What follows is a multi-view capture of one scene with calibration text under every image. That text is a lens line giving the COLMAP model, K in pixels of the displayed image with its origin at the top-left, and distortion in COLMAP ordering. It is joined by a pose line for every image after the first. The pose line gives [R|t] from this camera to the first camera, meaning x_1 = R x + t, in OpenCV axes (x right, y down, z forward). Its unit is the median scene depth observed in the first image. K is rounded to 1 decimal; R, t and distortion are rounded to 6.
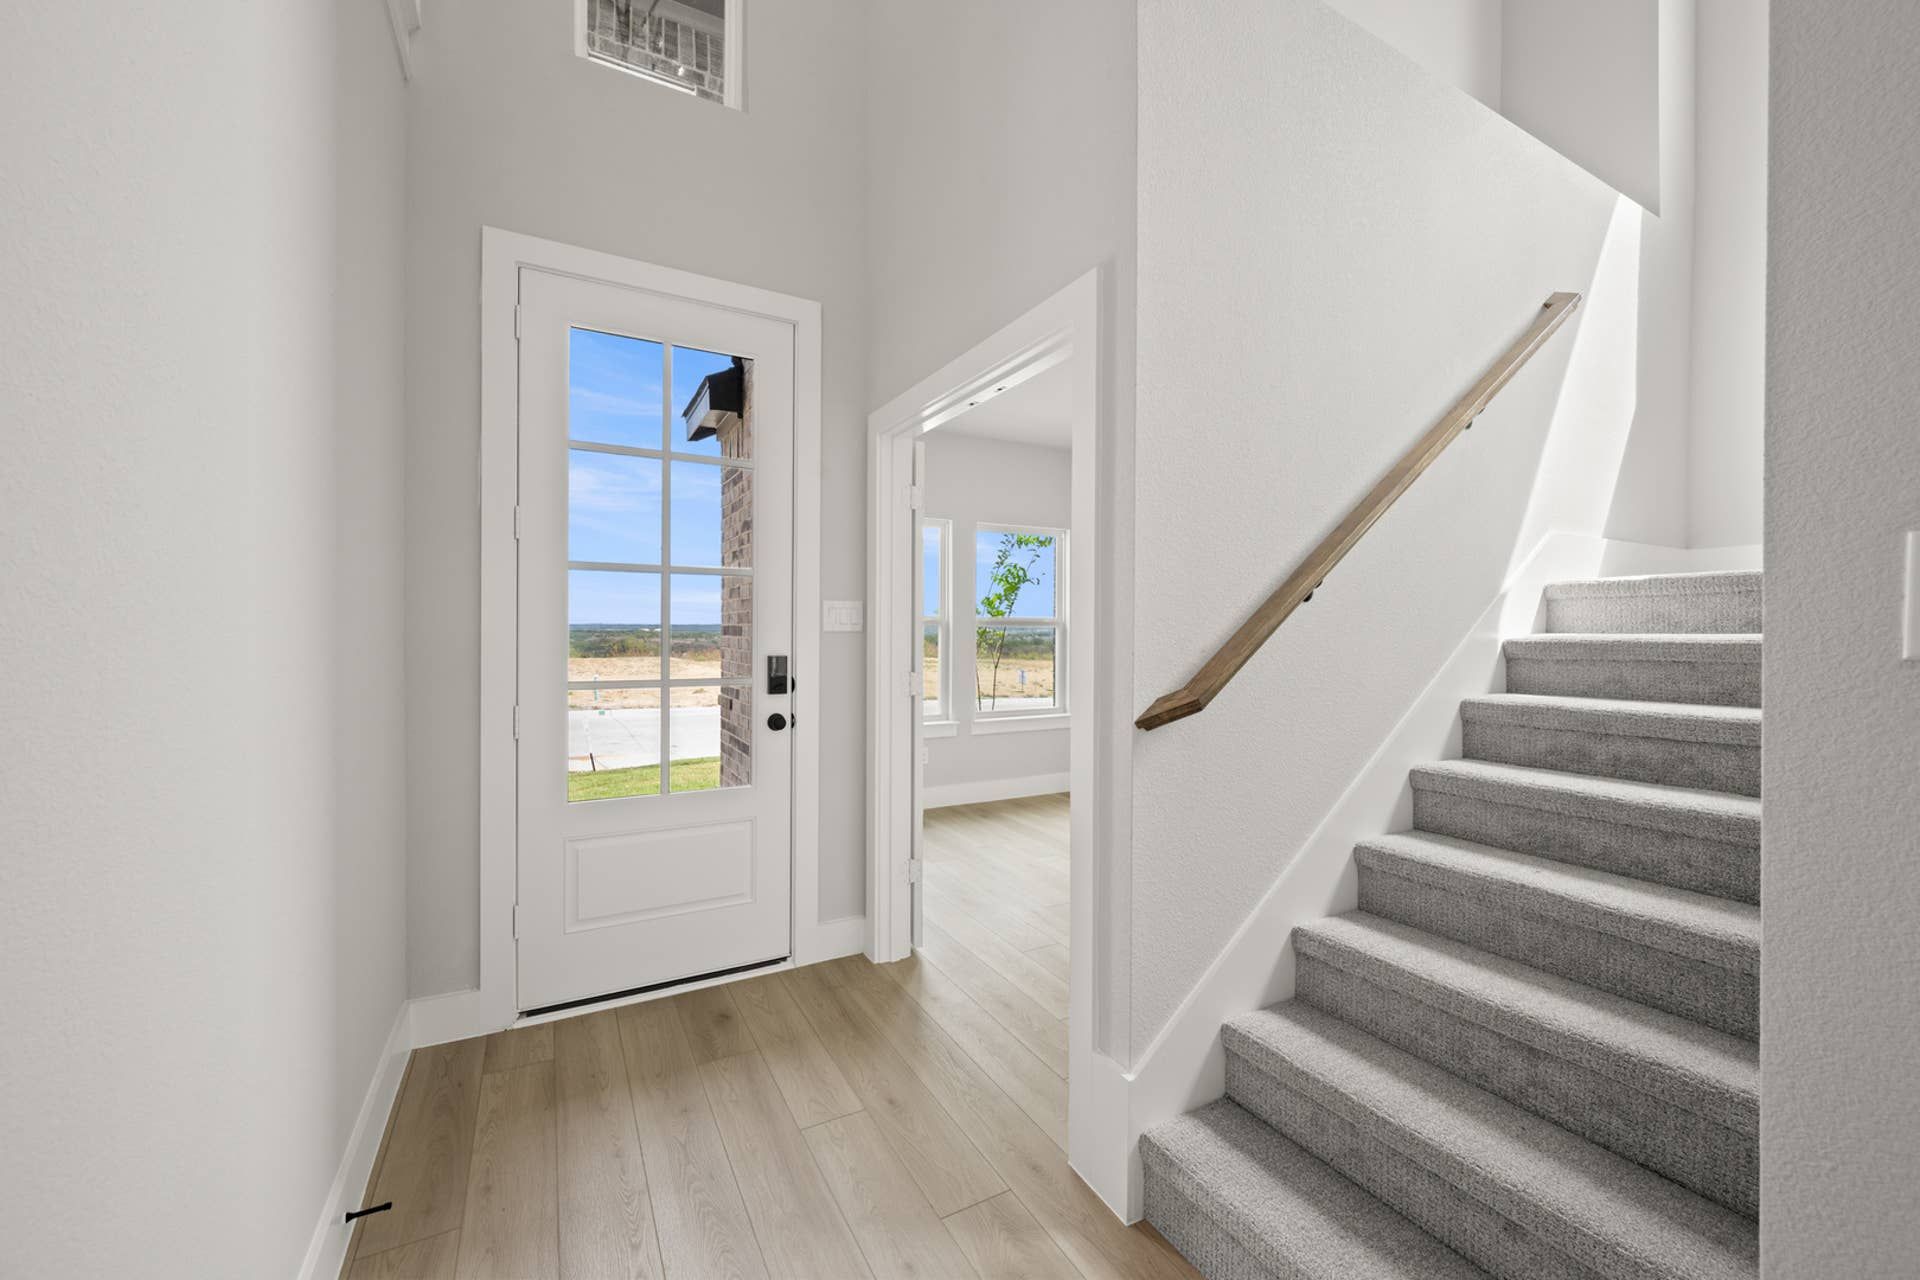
lens RADIAL K [[755.1, 0, 965.0], [0, 755.1, 635.4], [0, 0, 1]] dist [0.000998, 0.000153]
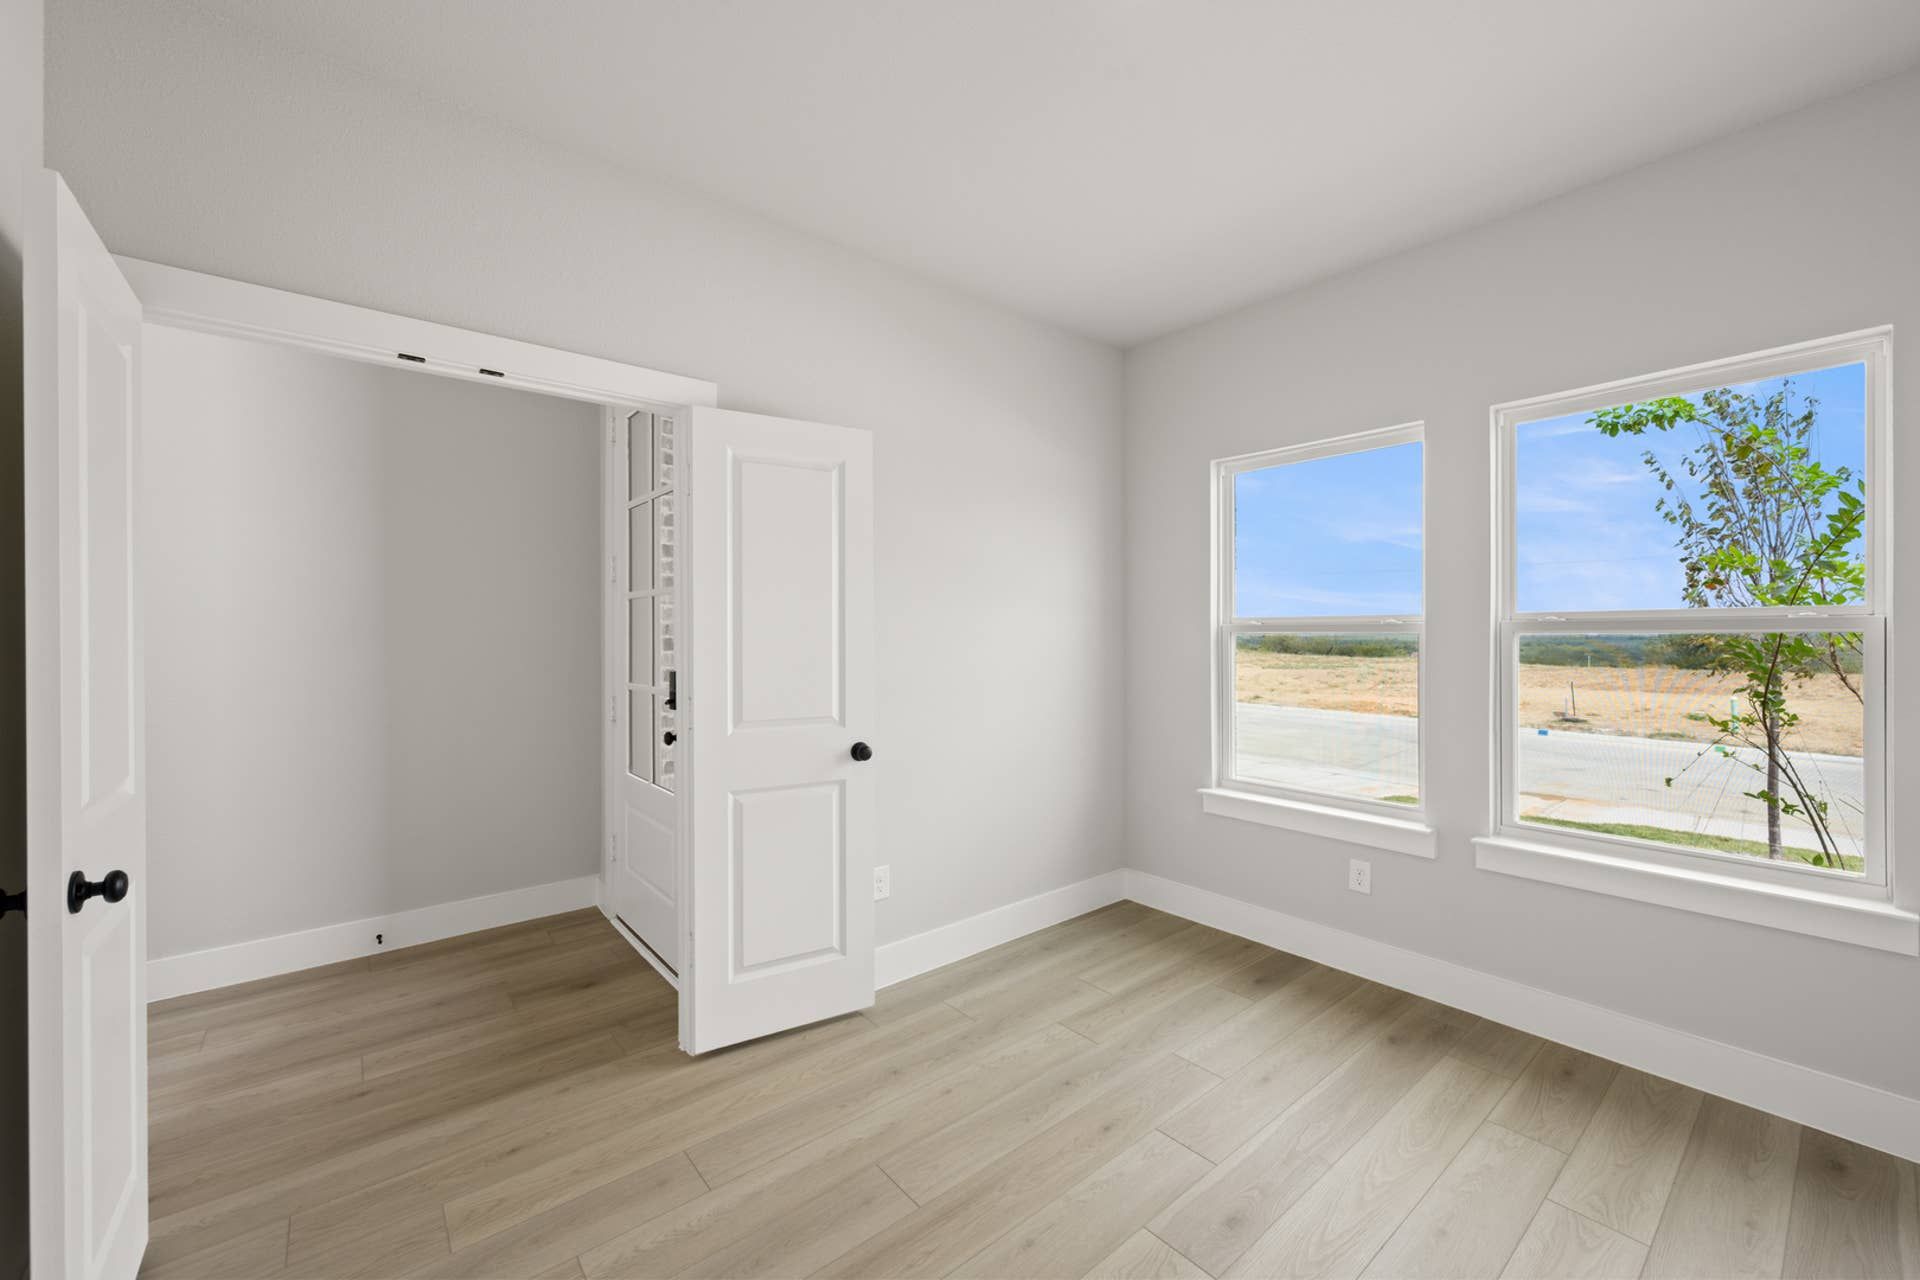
lens RADIAL K [[755.1, 0, 965.0], [0, 755.1, 635.4], [0, 0, 1]] dist [0.000998, 0.000153]
pose [[0.192705, 0.000541, -0.981257, 0.913976], [-0.003370, 0.999994, -0.000110, -0.026400], [0.981251, 0.003328, 0.192706, 1.338026]]
